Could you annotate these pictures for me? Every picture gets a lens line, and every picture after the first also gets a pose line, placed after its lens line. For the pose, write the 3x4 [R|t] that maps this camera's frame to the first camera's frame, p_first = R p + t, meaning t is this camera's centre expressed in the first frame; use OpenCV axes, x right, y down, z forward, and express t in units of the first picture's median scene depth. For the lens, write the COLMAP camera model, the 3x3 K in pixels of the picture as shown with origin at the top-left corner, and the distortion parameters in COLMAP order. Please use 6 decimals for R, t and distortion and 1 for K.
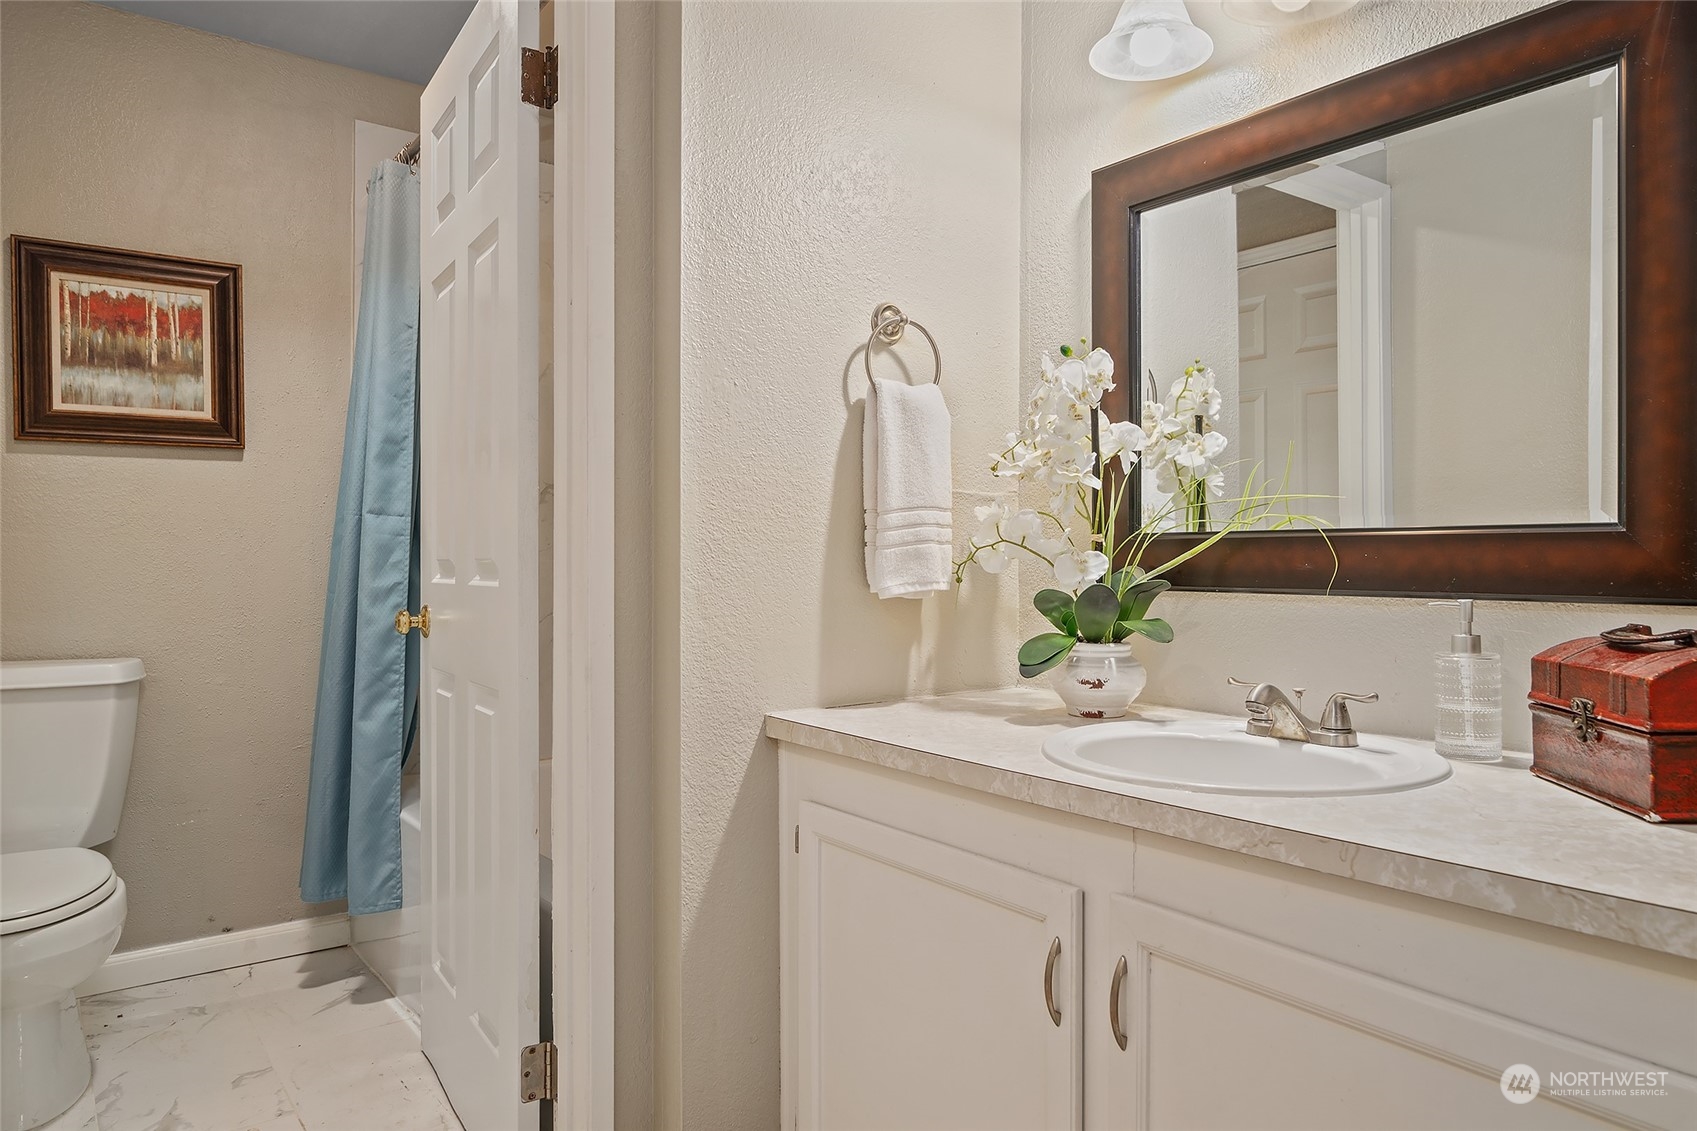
lens RADIAL K [[1073.6, 0, 792.5], [0, 1073.6, 554.2], [0, 0, 1]] dist [-0.002182, 0.003068]
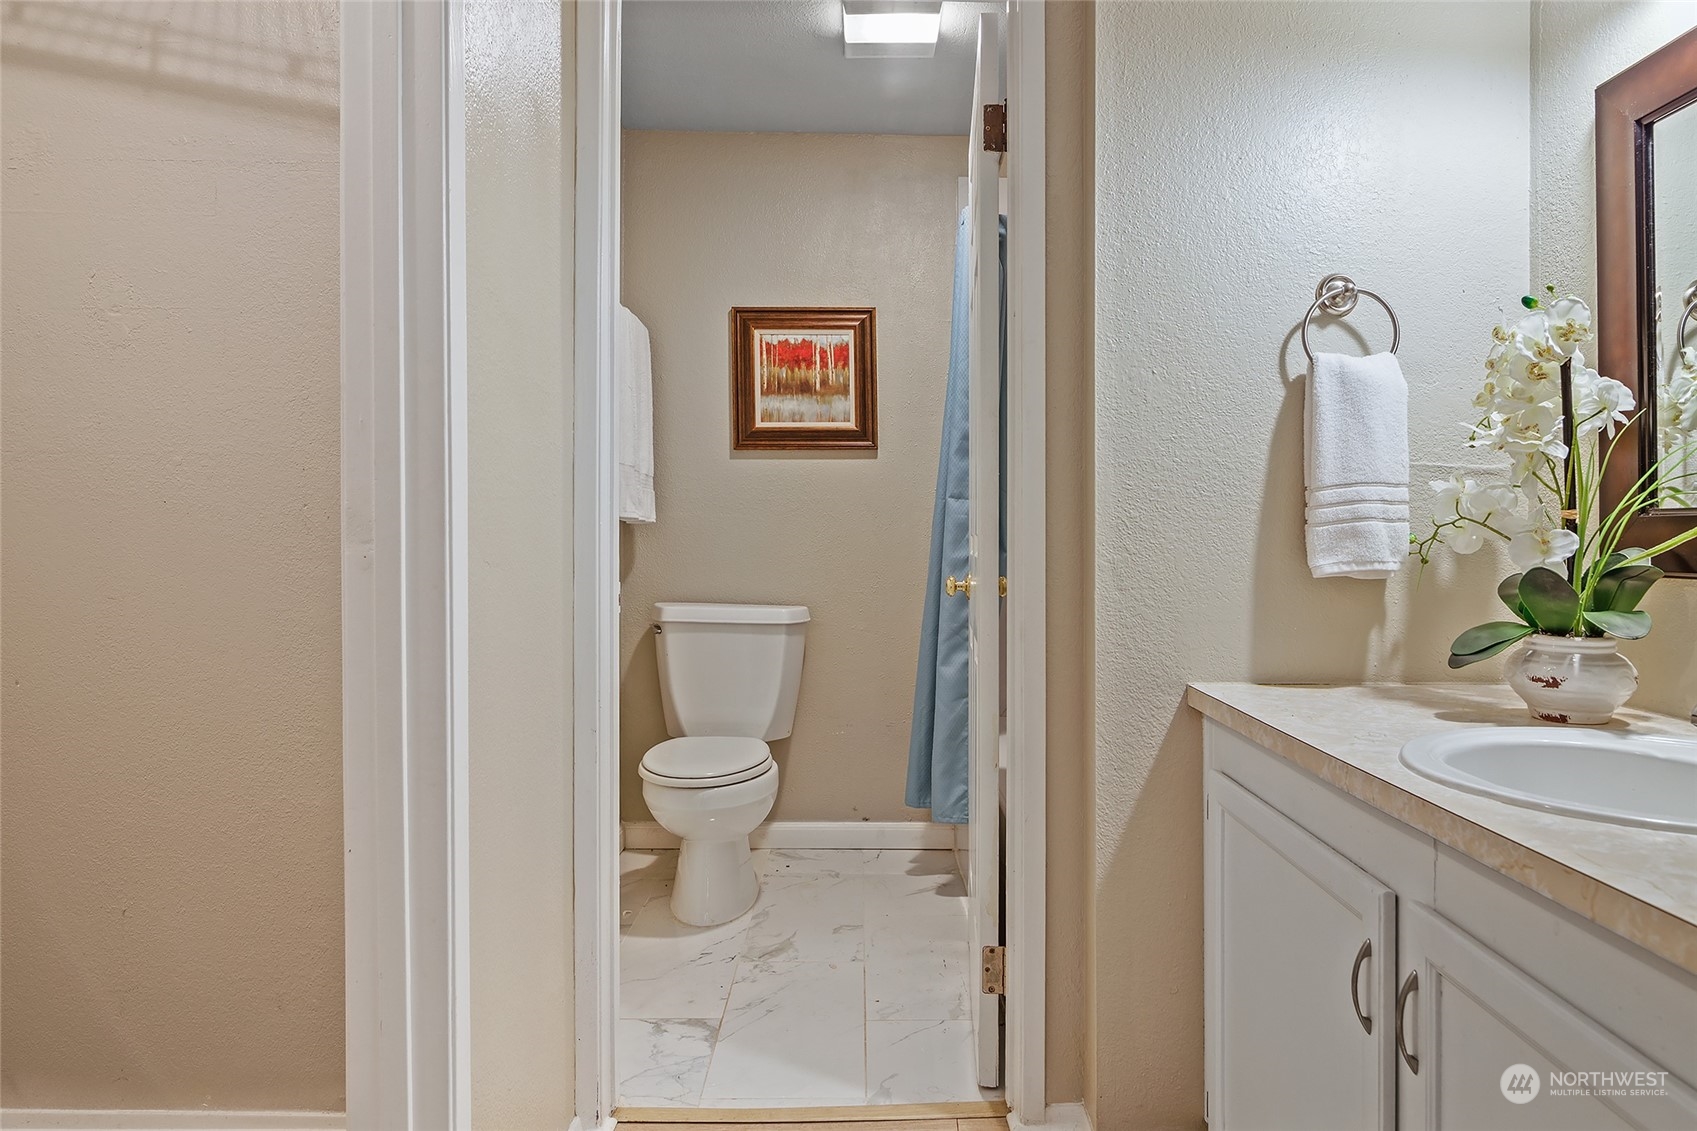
lens RADIAL K [[992.9, 0, 881.3], [0, 992.9, 529.0], [0, 0, 1]] dist [-0.006460, 0.000952]
pose [[0.821511, 0.004046, -0.570178, 0.271404], [-0.007267, 0.999968, -0.003375, 0.003087], [0.570146, 0.006916, 0.821515, 0.030601]]
